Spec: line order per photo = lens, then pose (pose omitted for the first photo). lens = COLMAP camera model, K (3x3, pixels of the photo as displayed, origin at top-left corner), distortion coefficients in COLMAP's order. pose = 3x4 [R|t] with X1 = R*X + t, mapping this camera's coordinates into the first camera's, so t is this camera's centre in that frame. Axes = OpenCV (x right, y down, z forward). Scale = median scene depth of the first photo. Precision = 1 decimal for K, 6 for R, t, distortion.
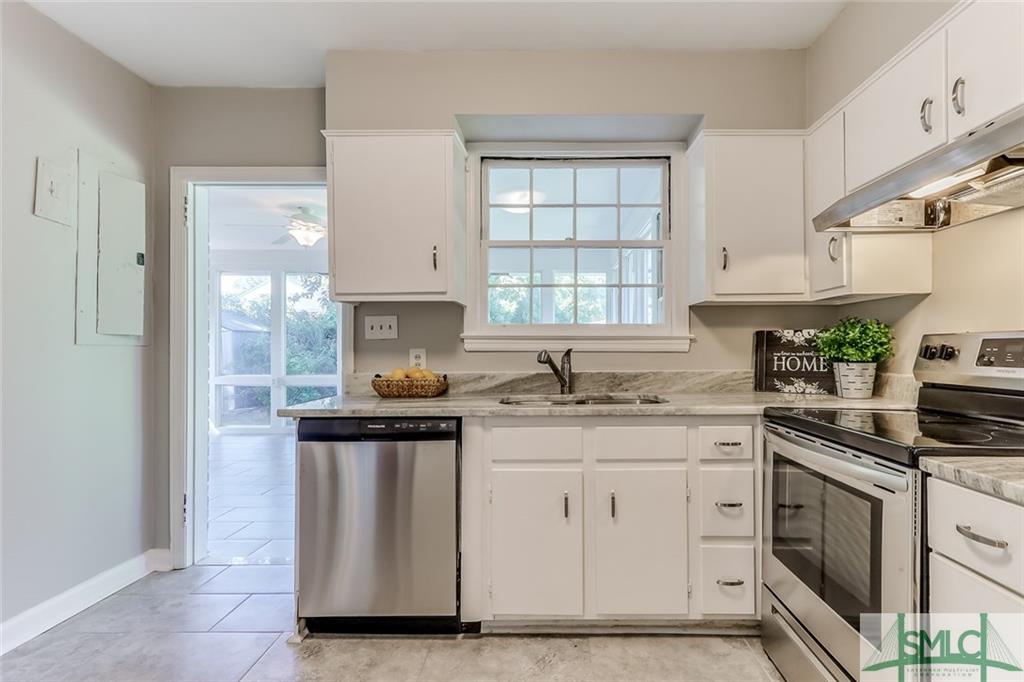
lens RADIAL K [[490.5, 0, 527.9], [0, 490.5, 343.7], [0, 0, 1]] dist [0.010364, -0.002176]
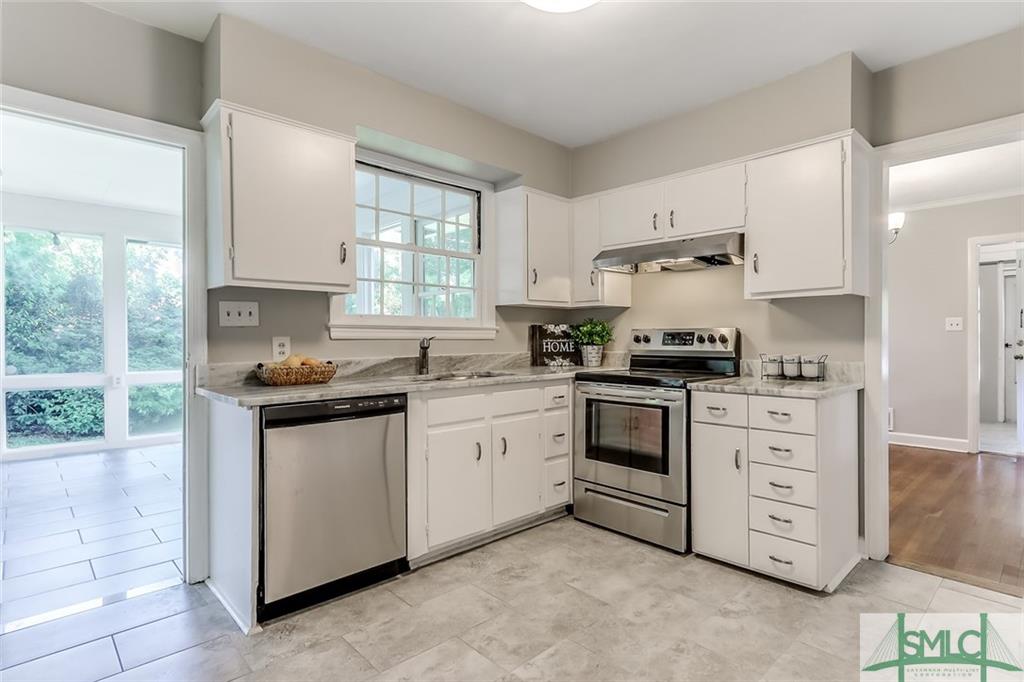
lens RADIAL K [[524.3, 0, 522.1], [0, 524.3, 337.6], [0, 0, 1]] dist [0.001980, 0.000242]
pose [[0.715013, 0.000849, 0.699110, -0.701845], [-0.006546, 0.999964, 0.005481, 0.003496], [-0.699080, -0.008495, 0.714993, -0.100692]]
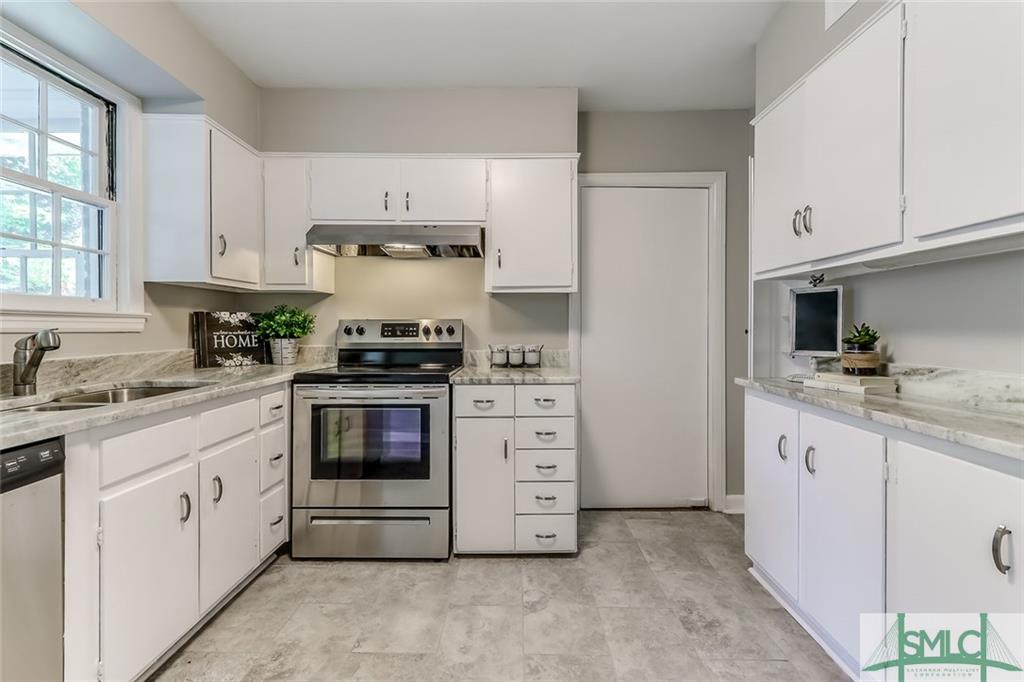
lens RADIAL K [[490.5, 0, 511.8], [0, 490.5, 328.8], [0, 0, 1]] dist [0.010364, -0.002176]
pose [[-0.007138, -0.000793, 0.999974, -0.658558], [-0.009474, 0.999955, 0.000725, 0.003986], [-0.999930, -0.009469, -0.007145, 0.353959]]
